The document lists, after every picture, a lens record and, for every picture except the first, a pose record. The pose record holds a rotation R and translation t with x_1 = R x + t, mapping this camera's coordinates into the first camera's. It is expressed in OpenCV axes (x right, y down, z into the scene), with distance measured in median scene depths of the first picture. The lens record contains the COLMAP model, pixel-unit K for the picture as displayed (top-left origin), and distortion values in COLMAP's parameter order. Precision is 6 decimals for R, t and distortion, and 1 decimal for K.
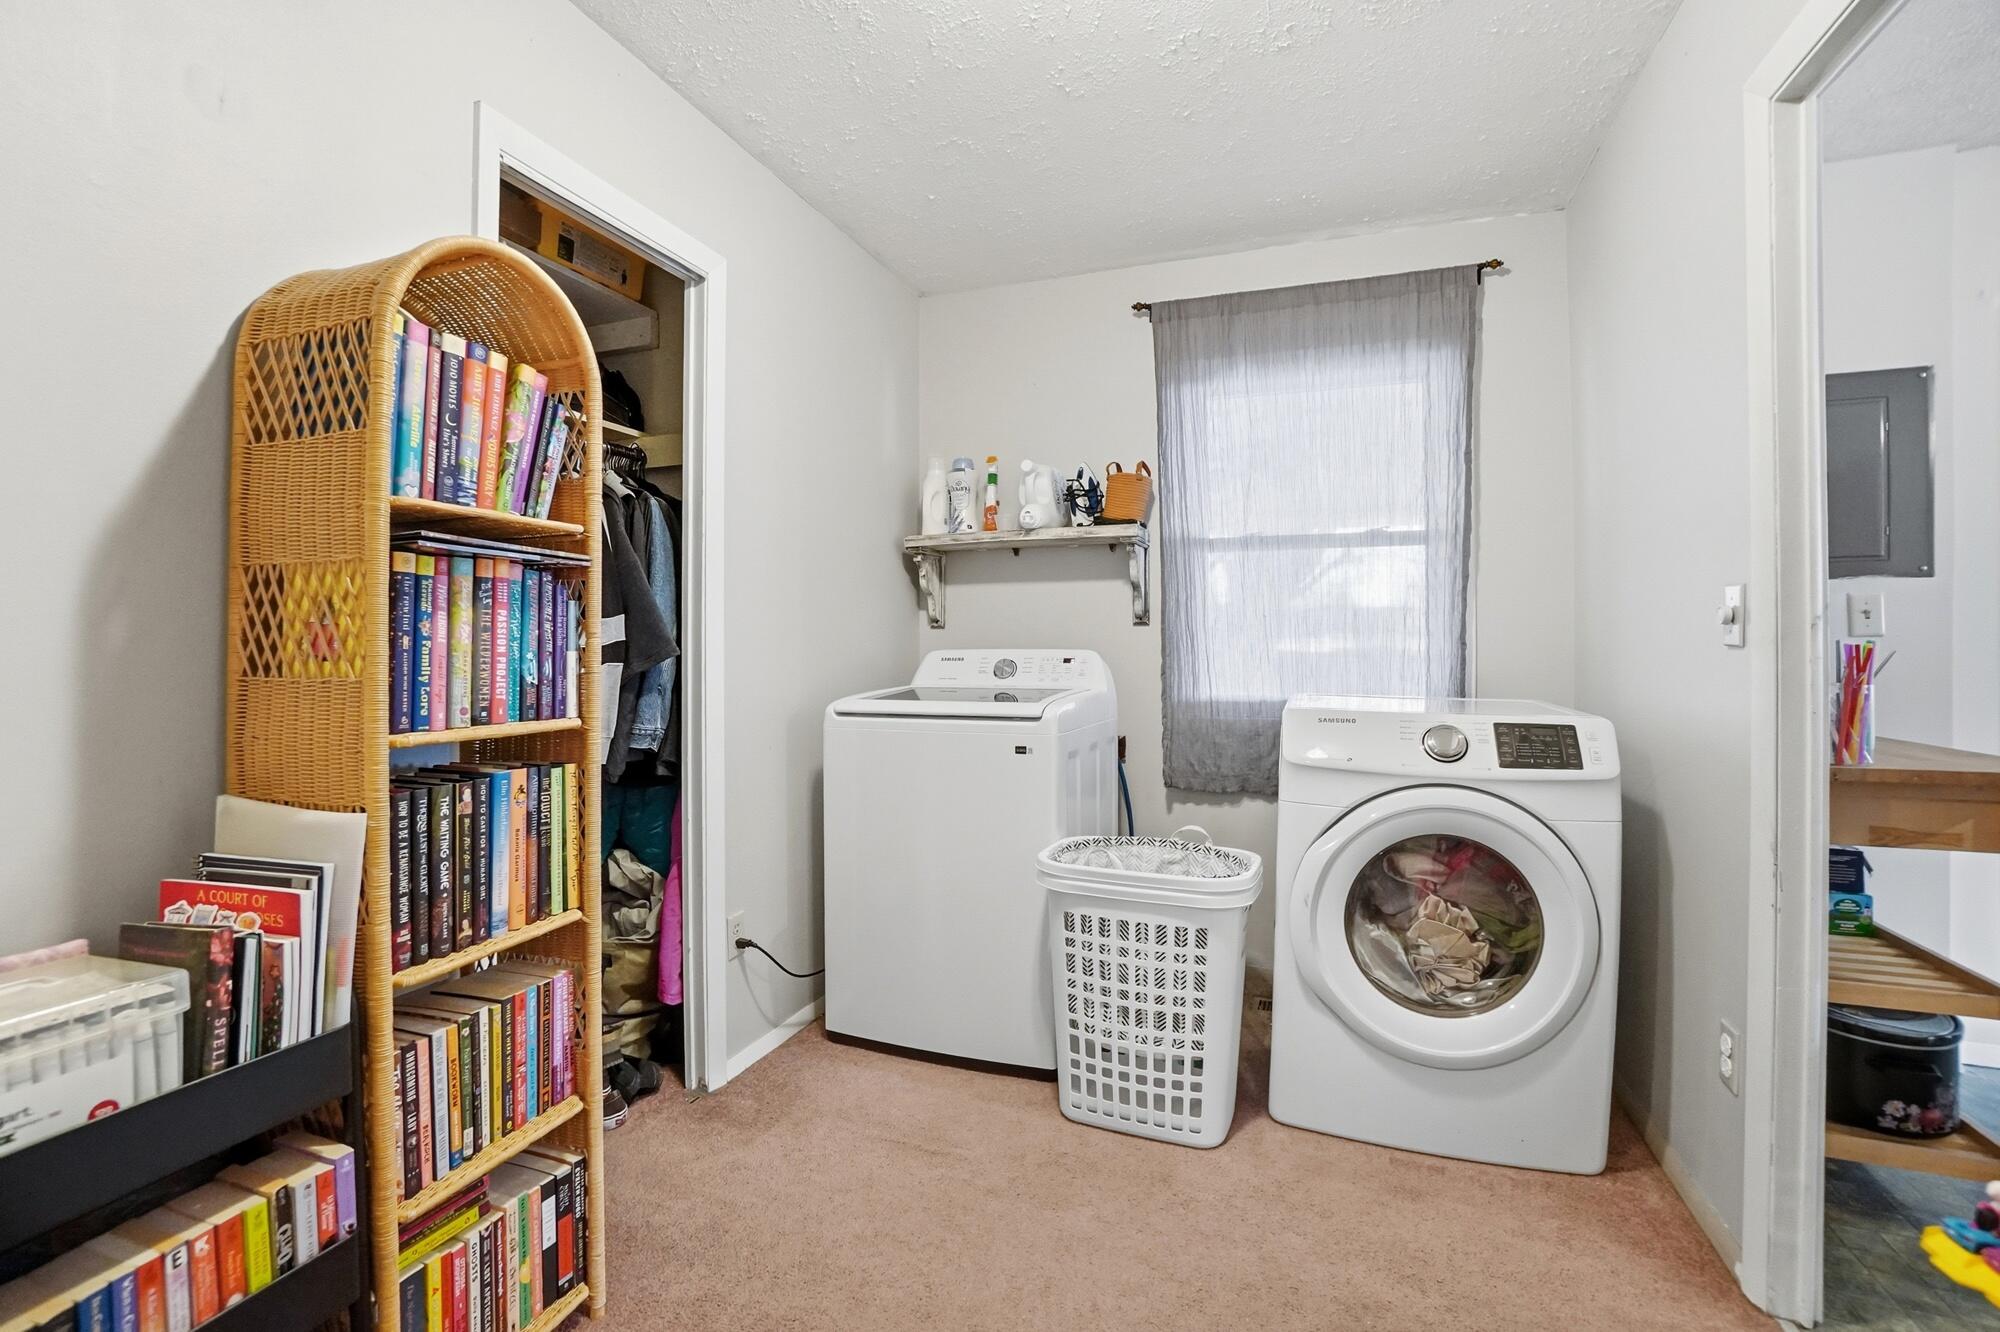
lens RADIAL K [[906.9, 0, 999.8], [0, 906.9, 662.8], [0, 0, 1]] dist [-0.059532, 0.020085]
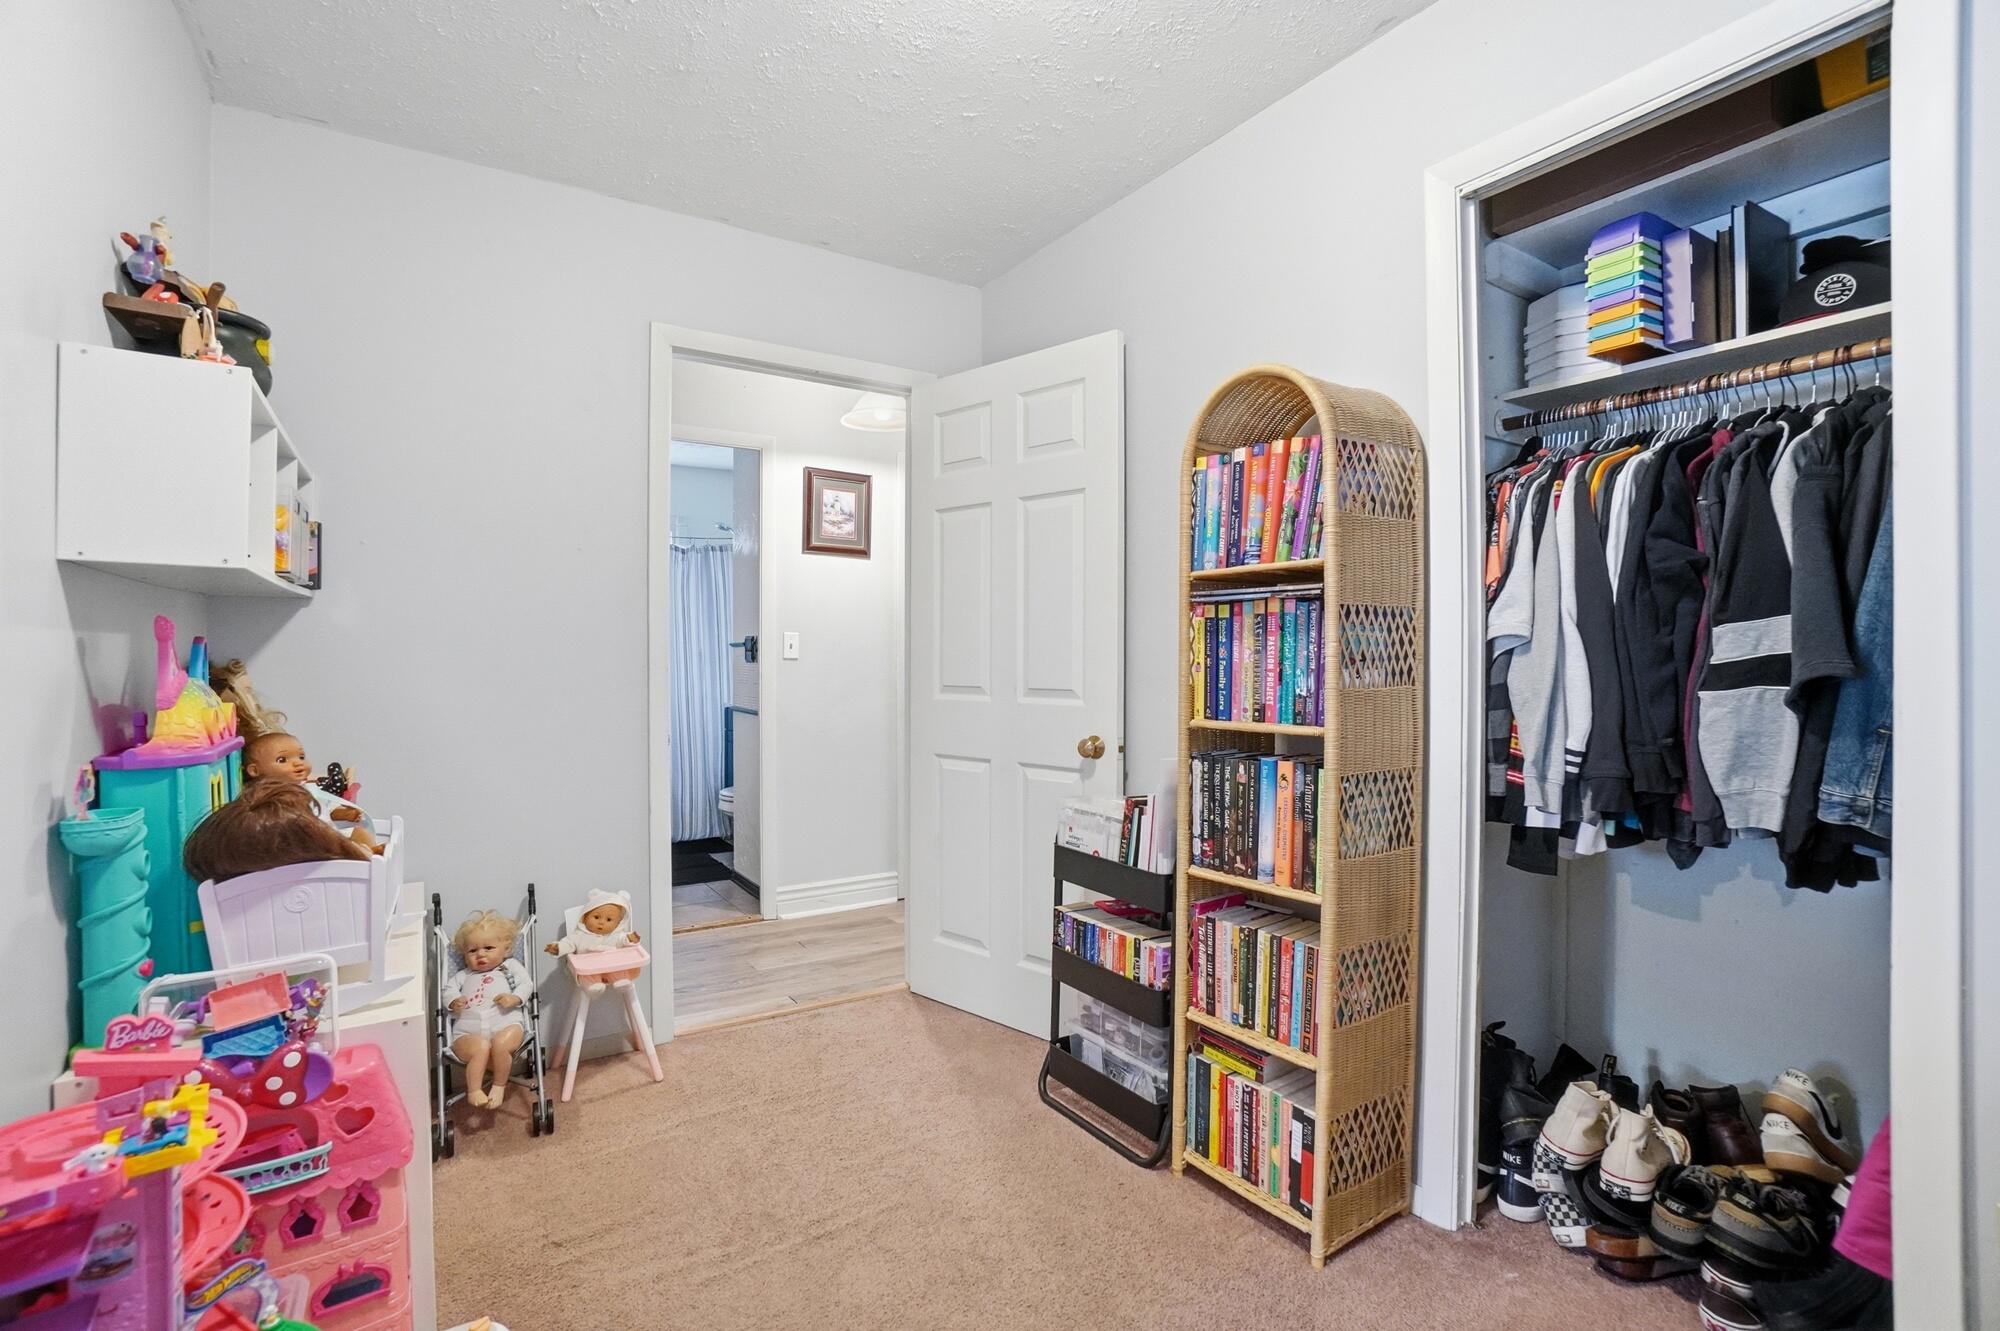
lens RADIAL K [[906.9, 0, 995.2], [0, 906.9, 667.2], [0, 0, 1]] dist [-0.059532, 0.020085]
pose [[-0.610757, 0.005353, -0.791800, 0.780749], [-0.009279, 0.999860, 0.013917, -0.030517], [0.791764, 0.015846, -0.610622, 1.563237]]
